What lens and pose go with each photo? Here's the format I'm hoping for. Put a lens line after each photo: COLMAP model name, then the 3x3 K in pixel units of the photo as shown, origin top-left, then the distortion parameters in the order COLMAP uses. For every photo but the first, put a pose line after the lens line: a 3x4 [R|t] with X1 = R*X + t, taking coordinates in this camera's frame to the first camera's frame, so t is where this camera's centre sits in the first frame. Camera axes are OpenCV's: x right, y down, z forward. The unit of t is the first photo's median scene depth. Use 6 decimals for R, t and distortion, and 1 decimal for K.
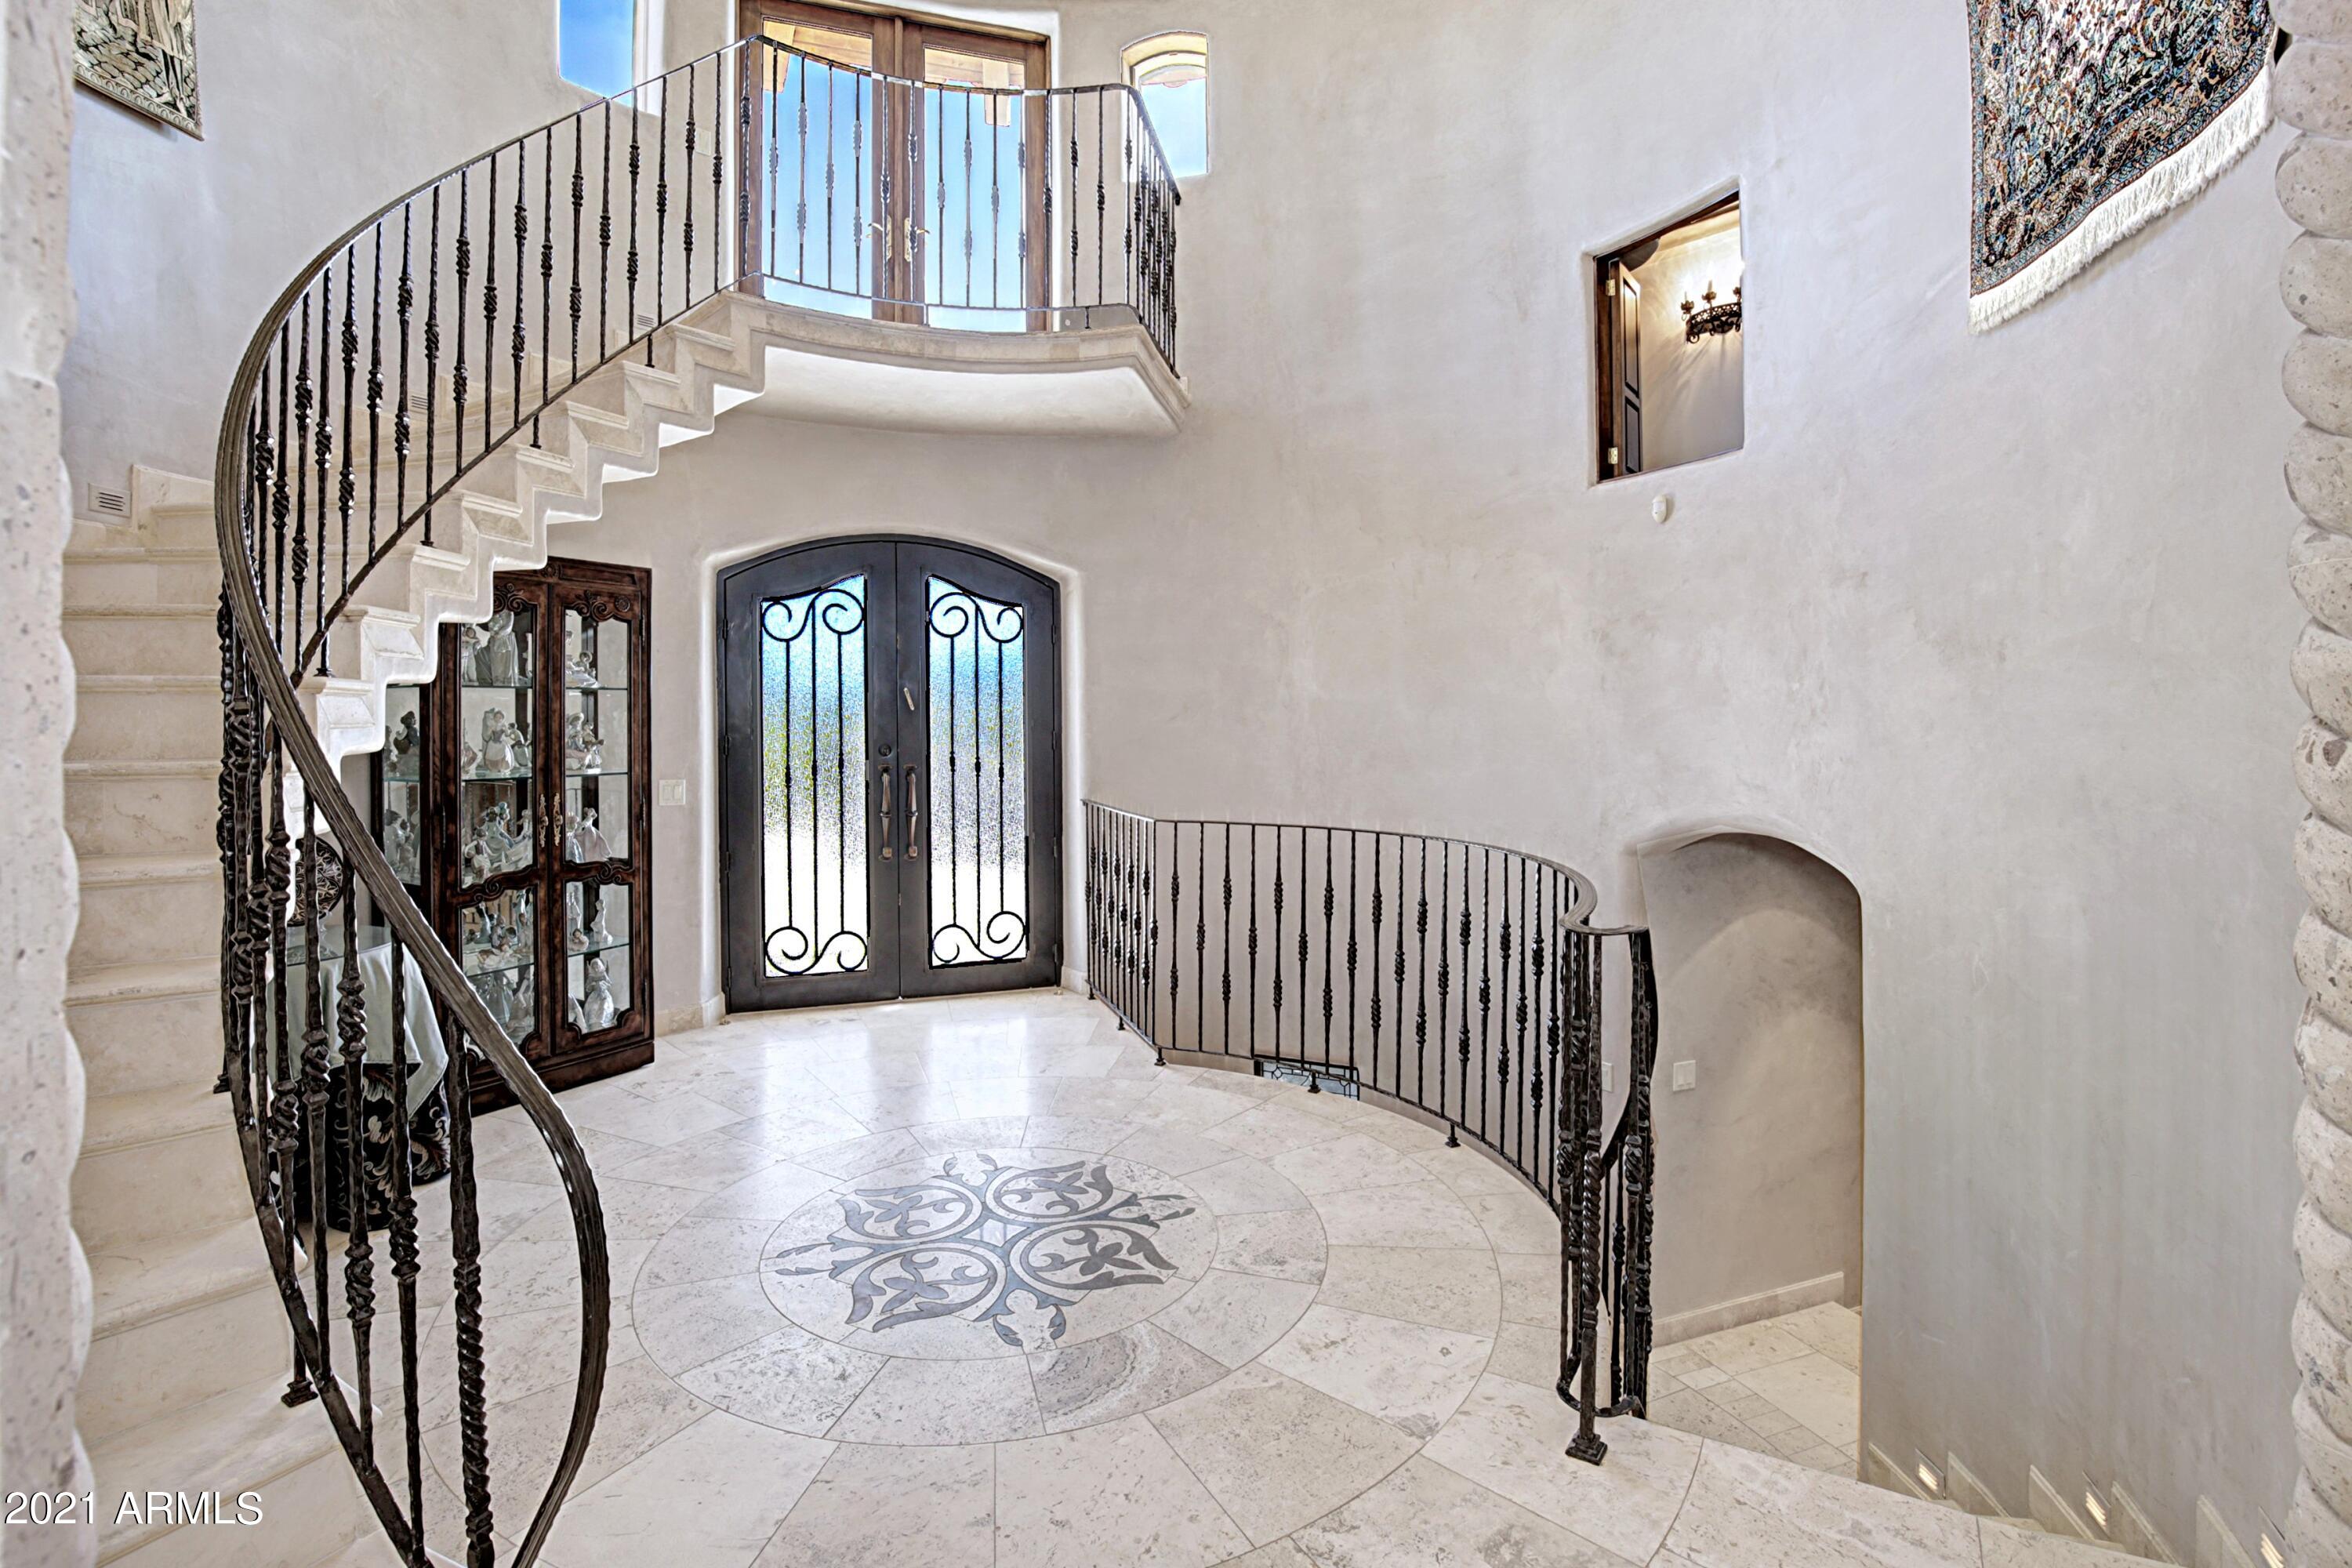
lens RADIAL K [[1111.9, 0, 1208.6], [0, 1111.9, 729.6], [0, 0, 1]] dist [-0.035994, 0.004929]
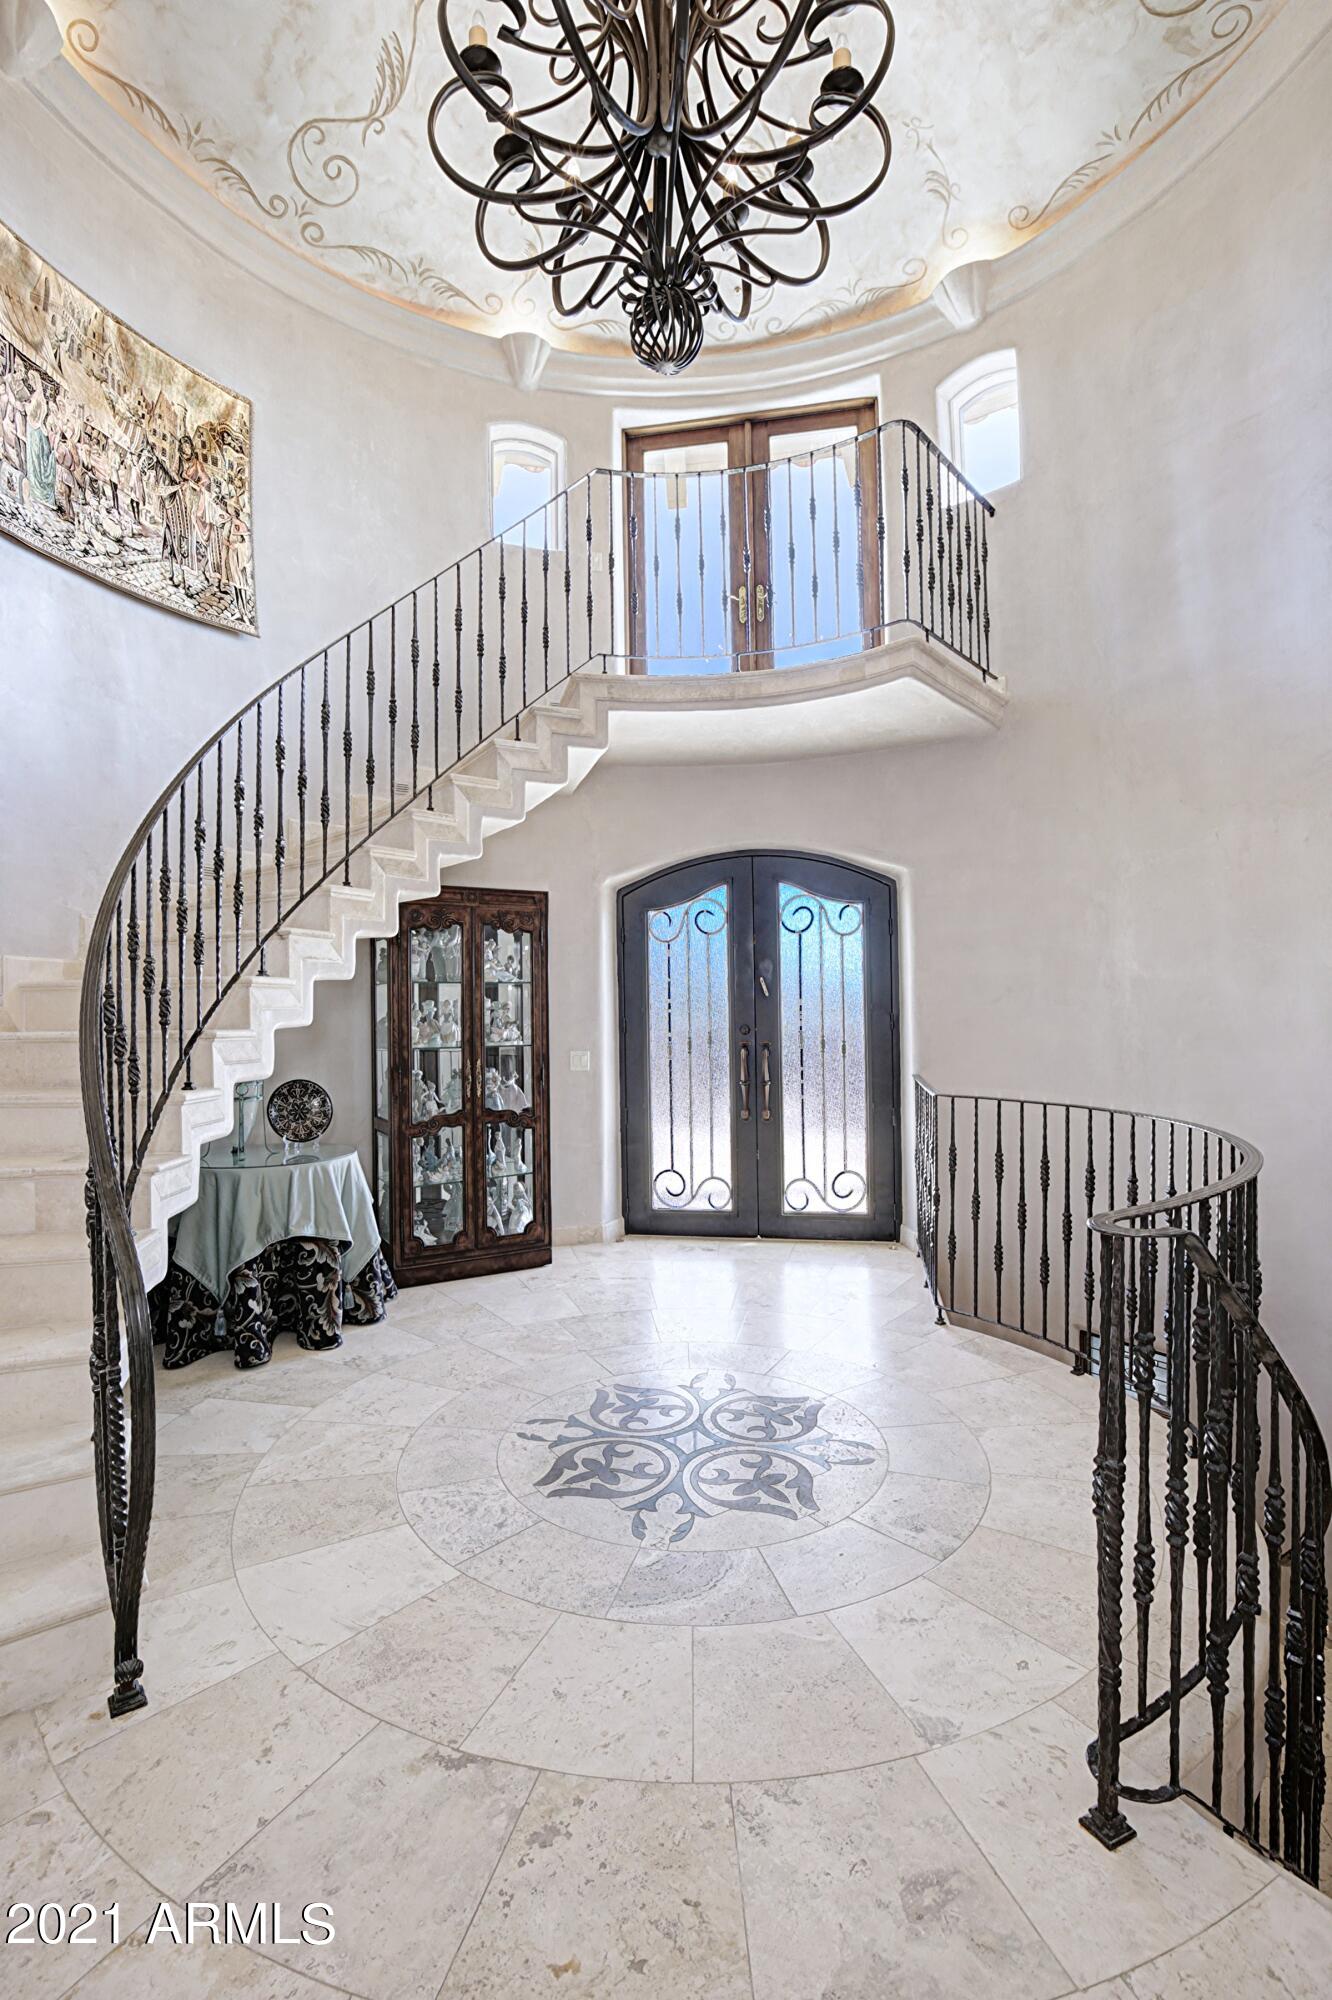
lens RADIAL K [[945.5, 0, 665.9], [0, 945.5, 1009.5], [0, 0, 1]] dist [-0.035994, 0.004929]
pose [[0.864177, -0.007974, -0.503124, 0.198666], [0.004479, 0.999957, -0.008154, 0.006583], [0.503168, 0.004793, 0.864175, 0.091167]]
